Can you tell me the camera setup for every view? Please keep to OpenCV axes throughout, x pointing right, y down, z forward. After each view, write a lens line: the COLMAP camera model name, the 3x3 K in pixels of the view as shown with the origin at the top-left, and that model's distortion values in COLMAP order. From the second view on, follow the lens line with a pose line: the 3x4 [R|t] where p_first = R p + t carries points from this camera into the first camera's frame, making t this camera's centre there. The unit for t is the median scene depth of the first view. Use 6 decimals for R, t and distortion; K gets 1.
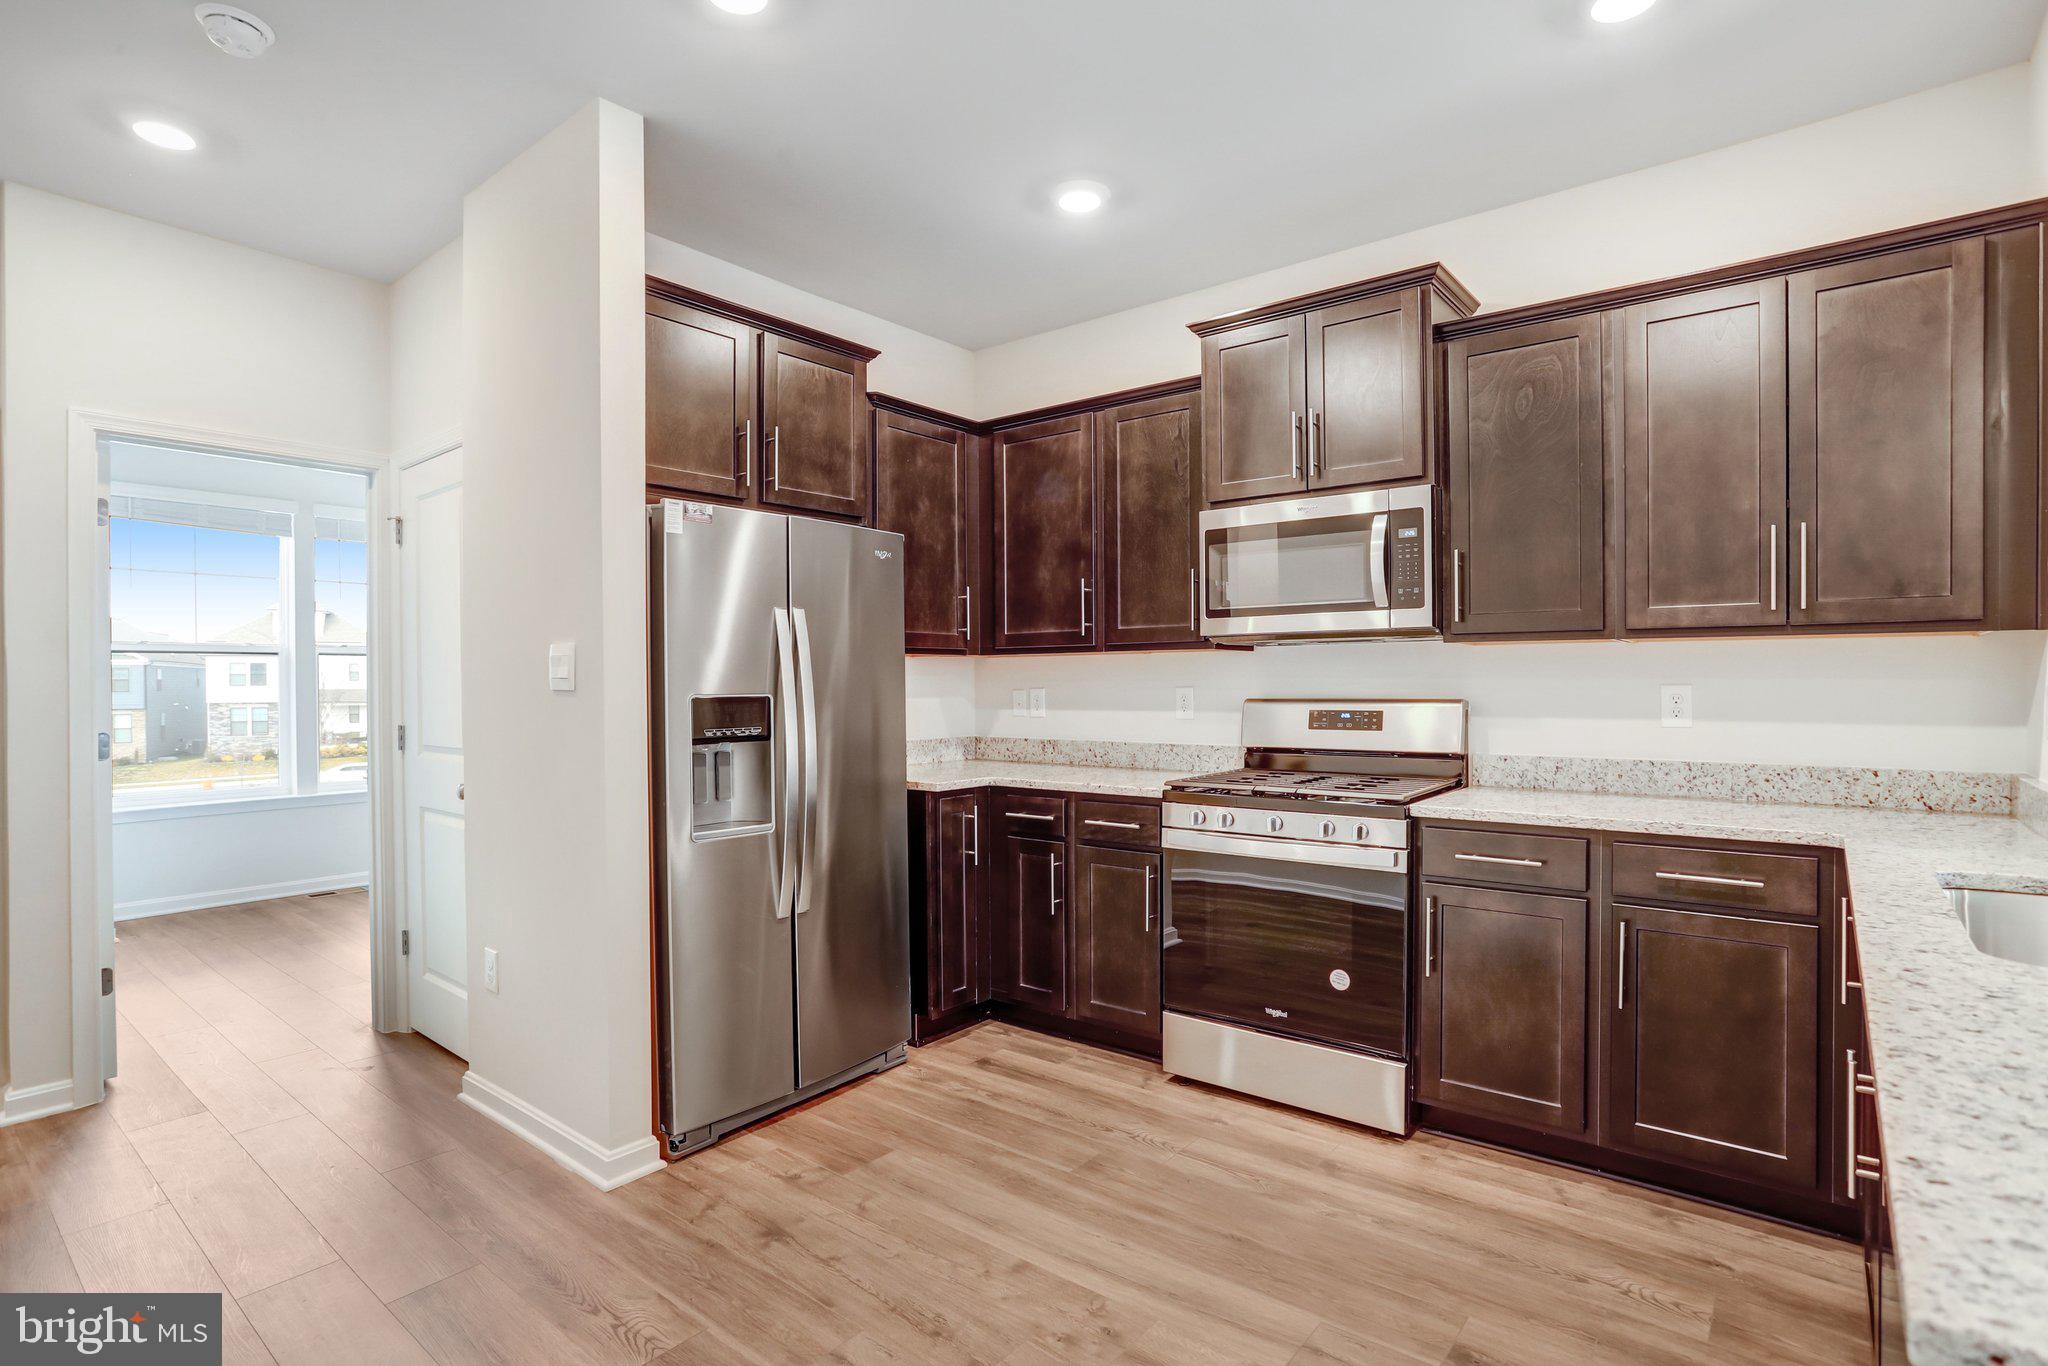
lens RADIAL K [[1008.9, 0, 1015.3], [0, 1008.9, 703.1], [0, 0, 1]] dist [-0.061480, 0.021891]
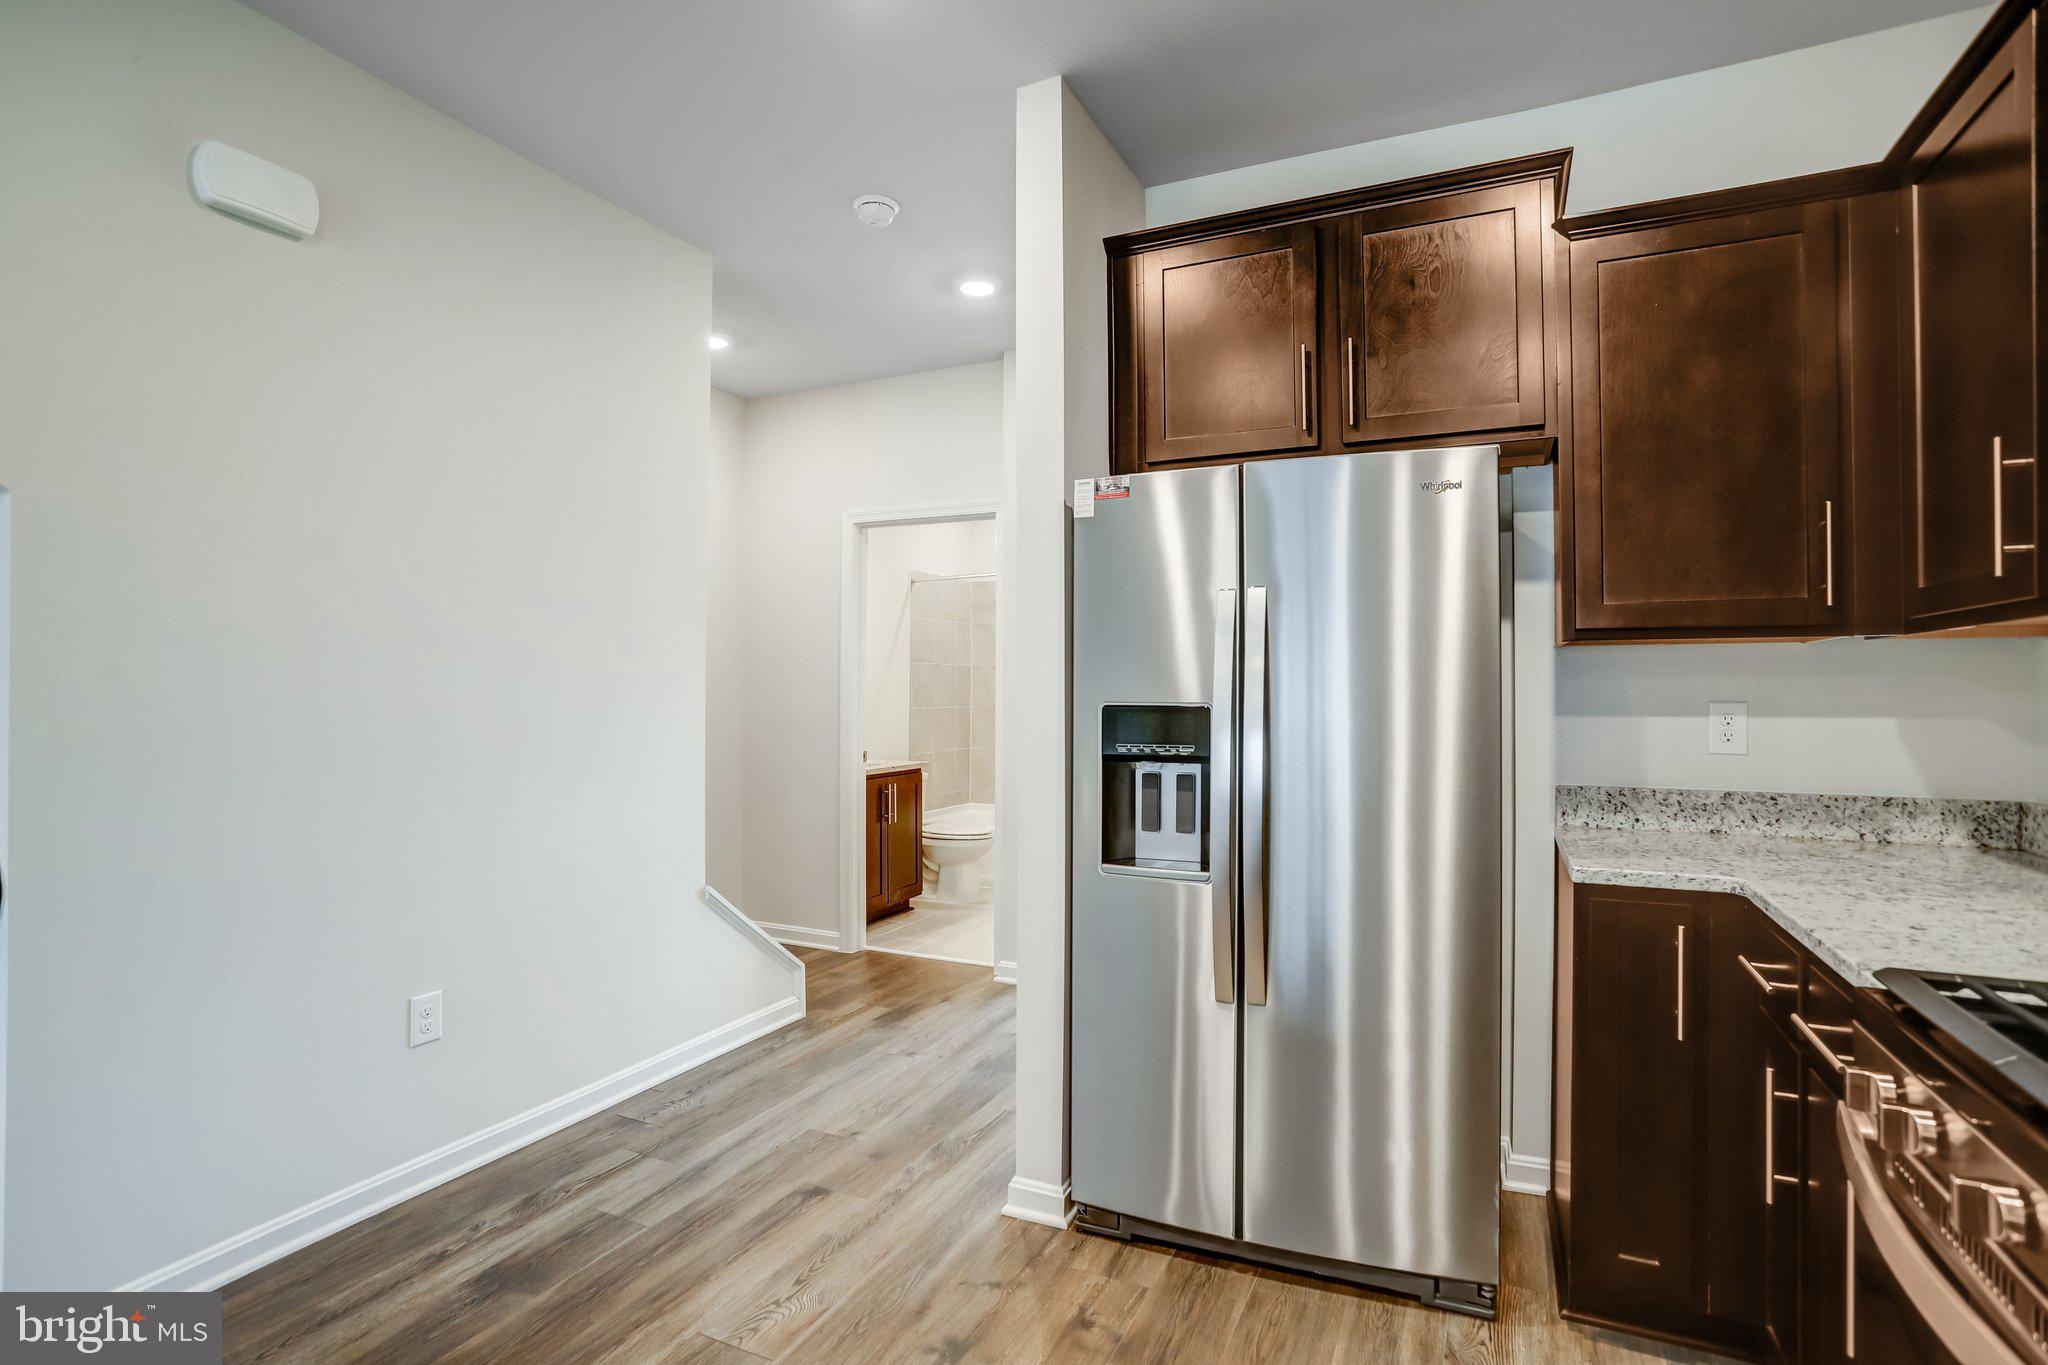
lens RADIAL K [[1008.9, 0, 1038.6], [0, 1008.9, 676.6], [0, 0, 1]] dist [-0.061480, 0.021891]
pose [[0.247974, 0.004410, -0.968757, 0.454949], [-0.023260, 0.999728, -0.001403, -0.024930], [0.968487, 0.022881, 0.248009, 0.670037]]
